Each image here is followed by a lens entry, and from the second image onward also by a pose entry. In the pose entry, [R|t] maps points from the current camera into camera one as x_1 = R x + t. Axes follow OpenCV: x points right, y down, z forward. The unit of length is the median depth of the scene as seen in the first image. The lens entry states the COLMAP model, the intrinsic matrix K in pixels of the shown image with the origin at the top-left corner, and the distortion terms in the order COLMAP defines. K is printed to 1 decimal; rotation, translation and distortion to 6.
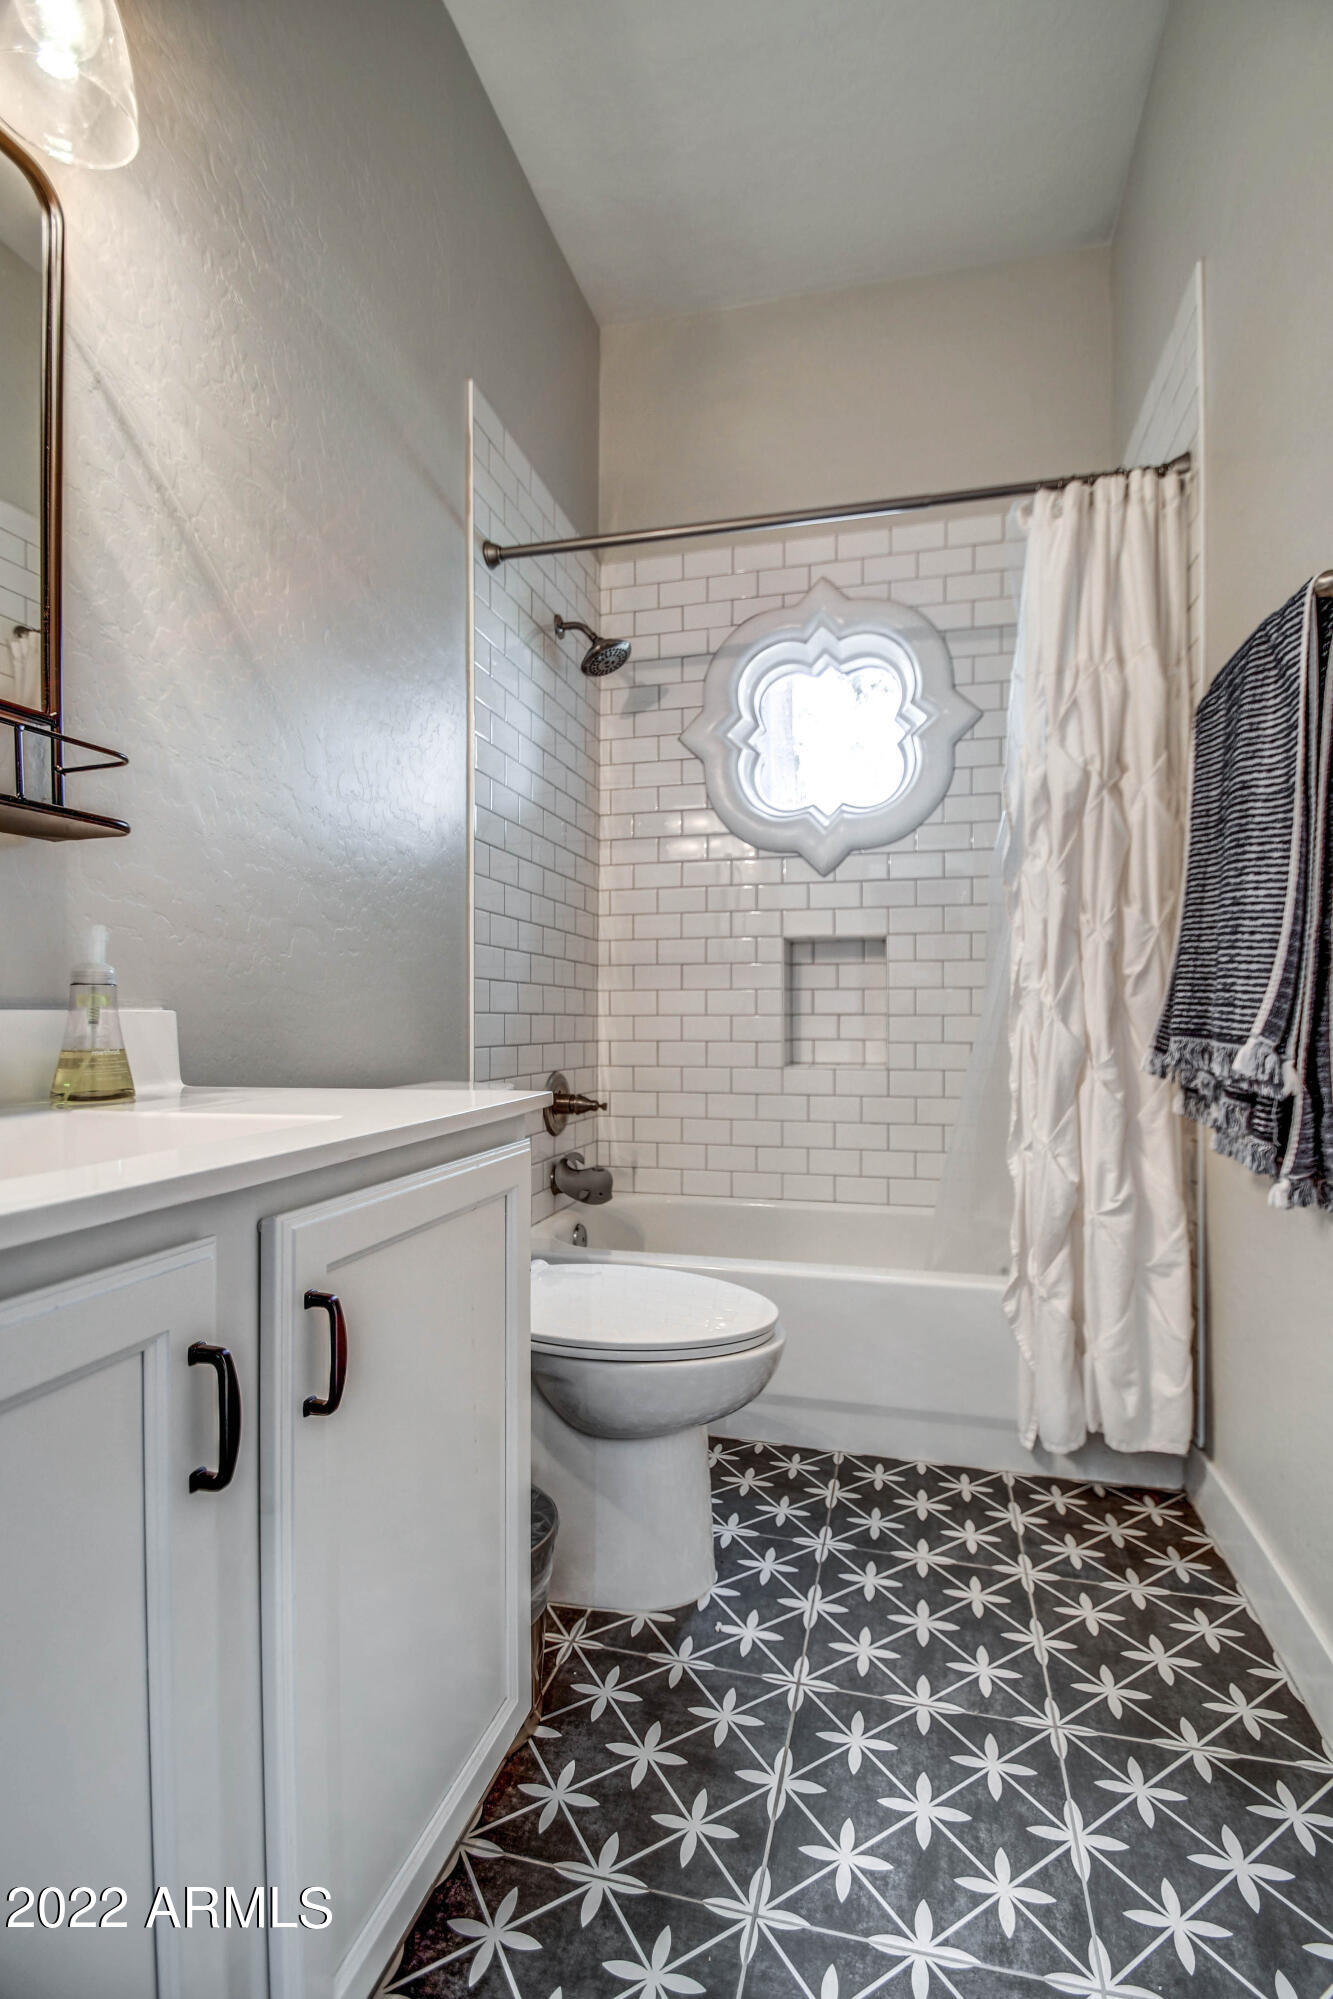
lens RADIAL K [[881.1, 0, 667.2], [0, 881.1, 1076.1], [0, 0, 1]] dist [0.003967, -0.009620]
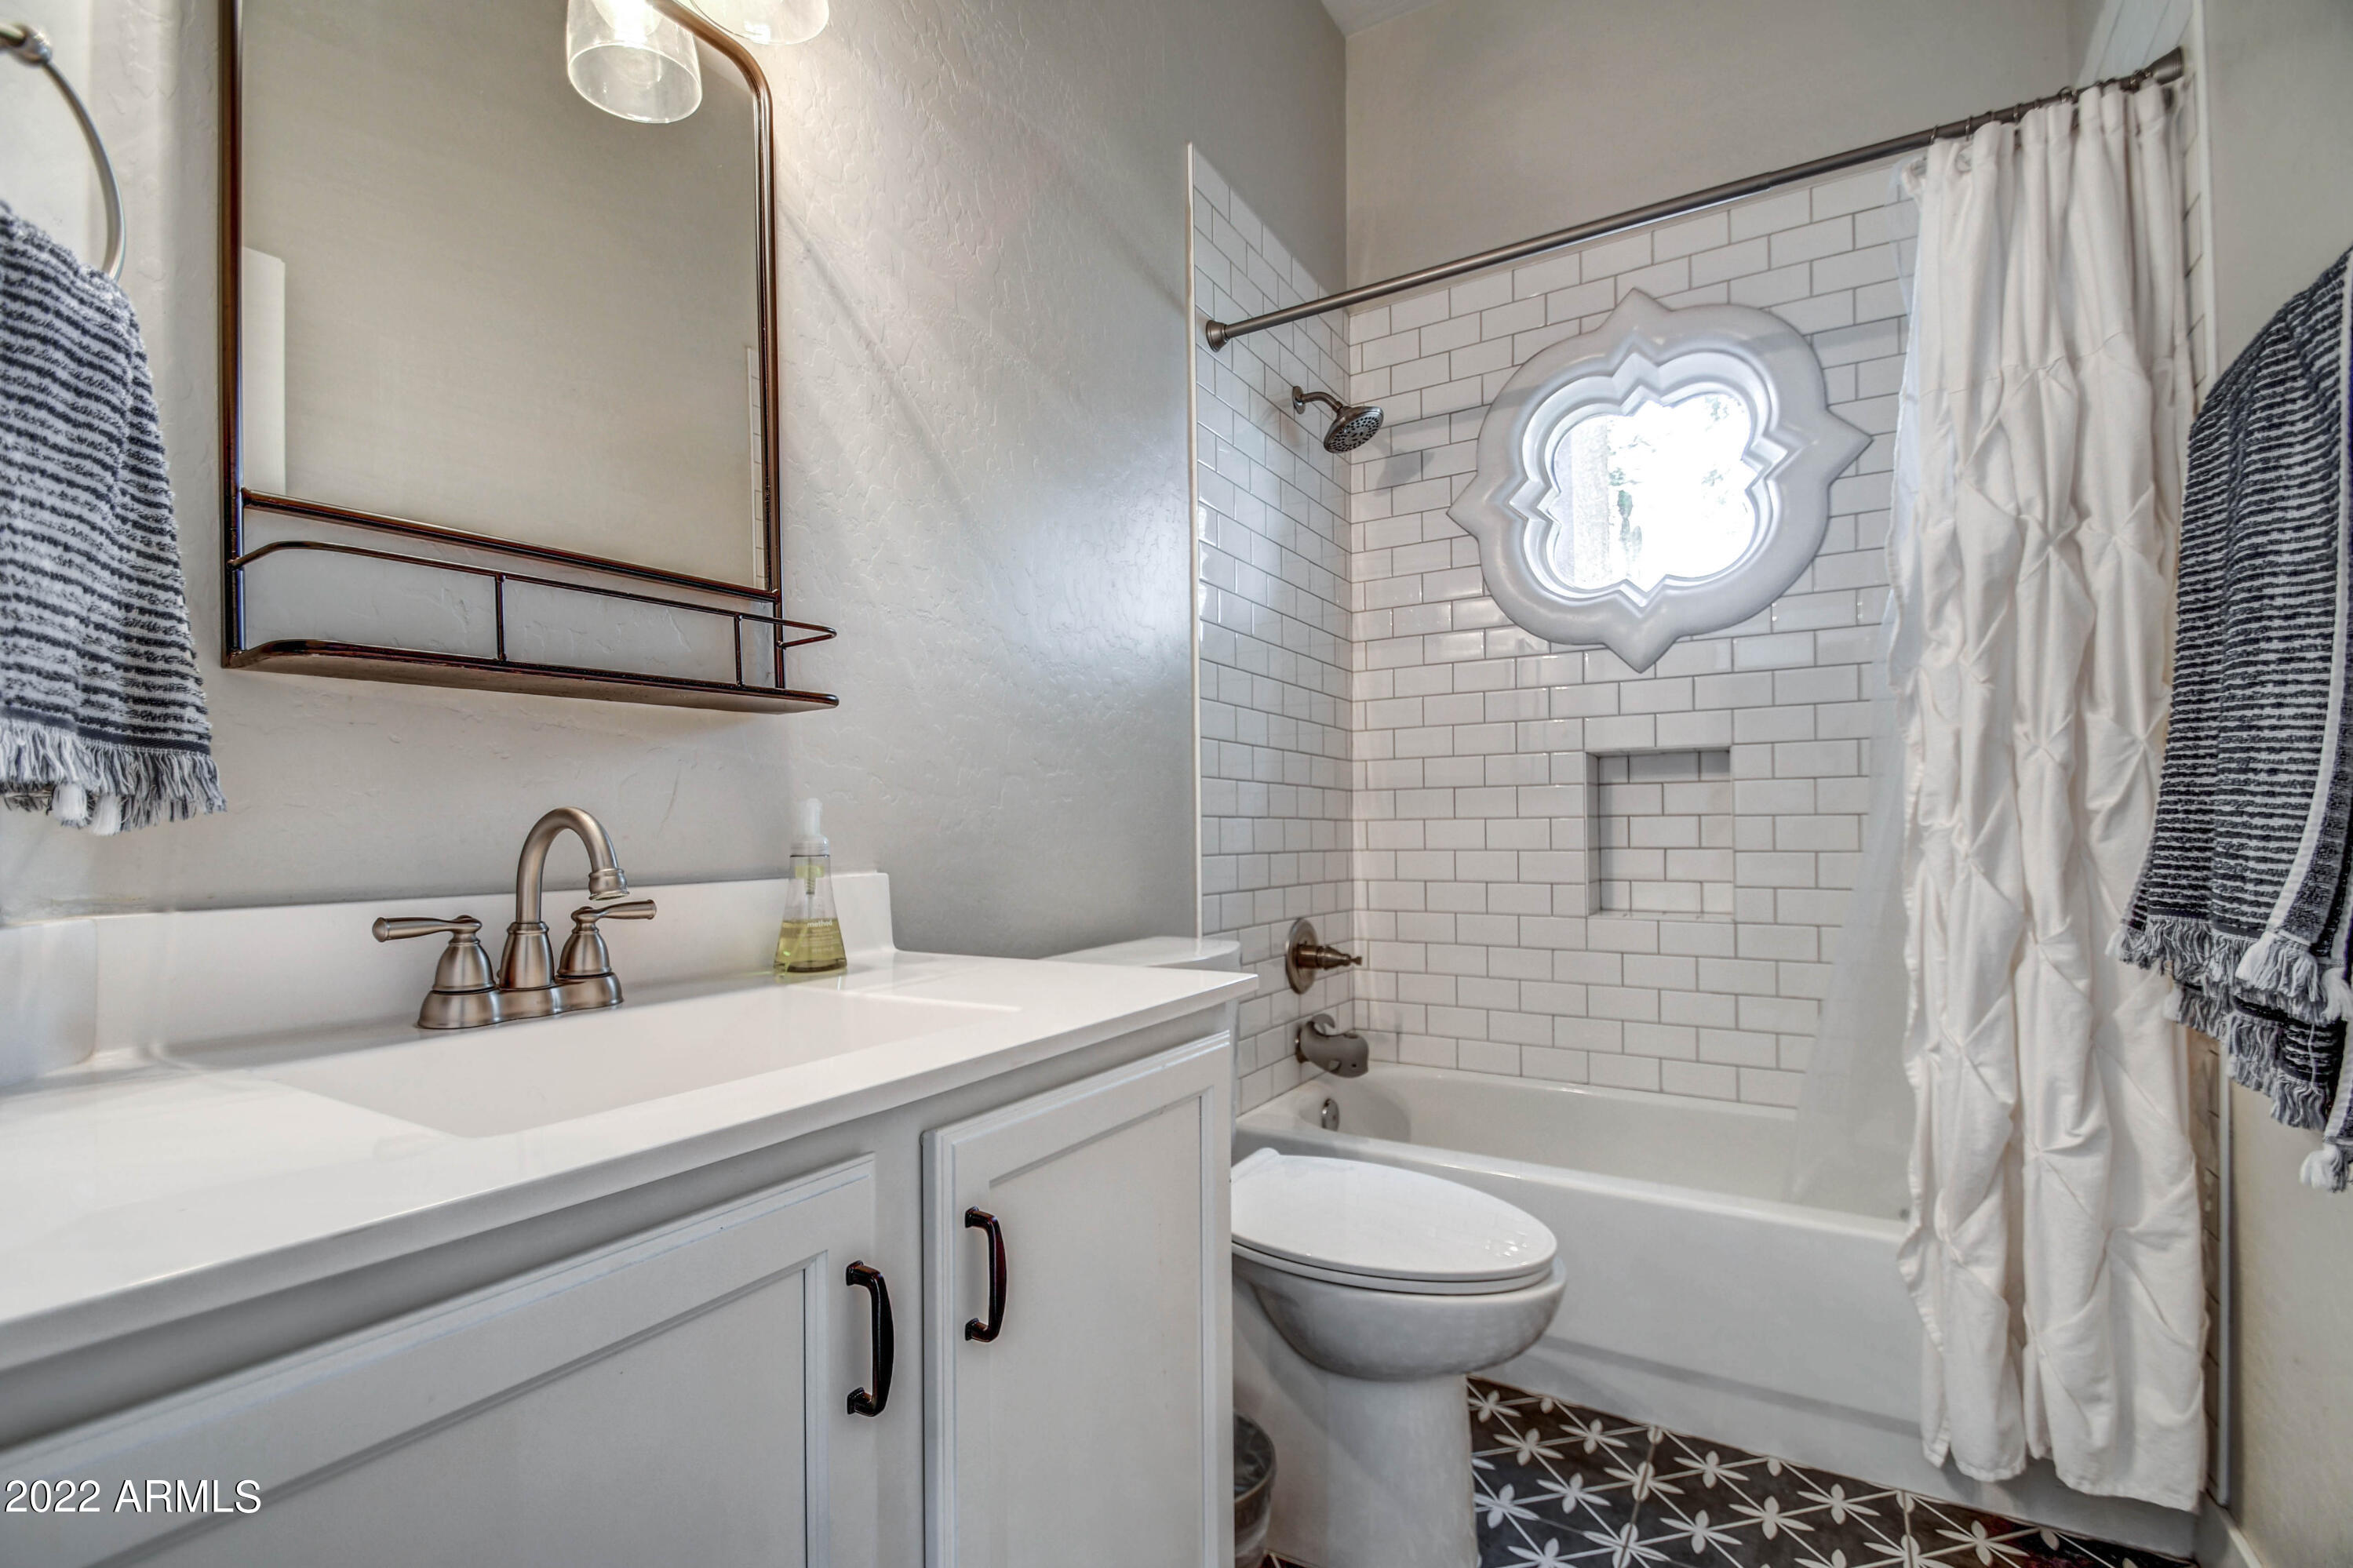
lens RADIAL K [[1068.3, 0, 1181.1], [0, 1068.3, 840.2], [0, 0, 1]] dist [0.009477, -0.018425]
pose [[0.948329, -0.005070, -0.317248, 0.106737], [0.003997, 0.999984, -0.004033, -0.088893], [0.317264, 0.002557, 0.948334, -0.018118]]
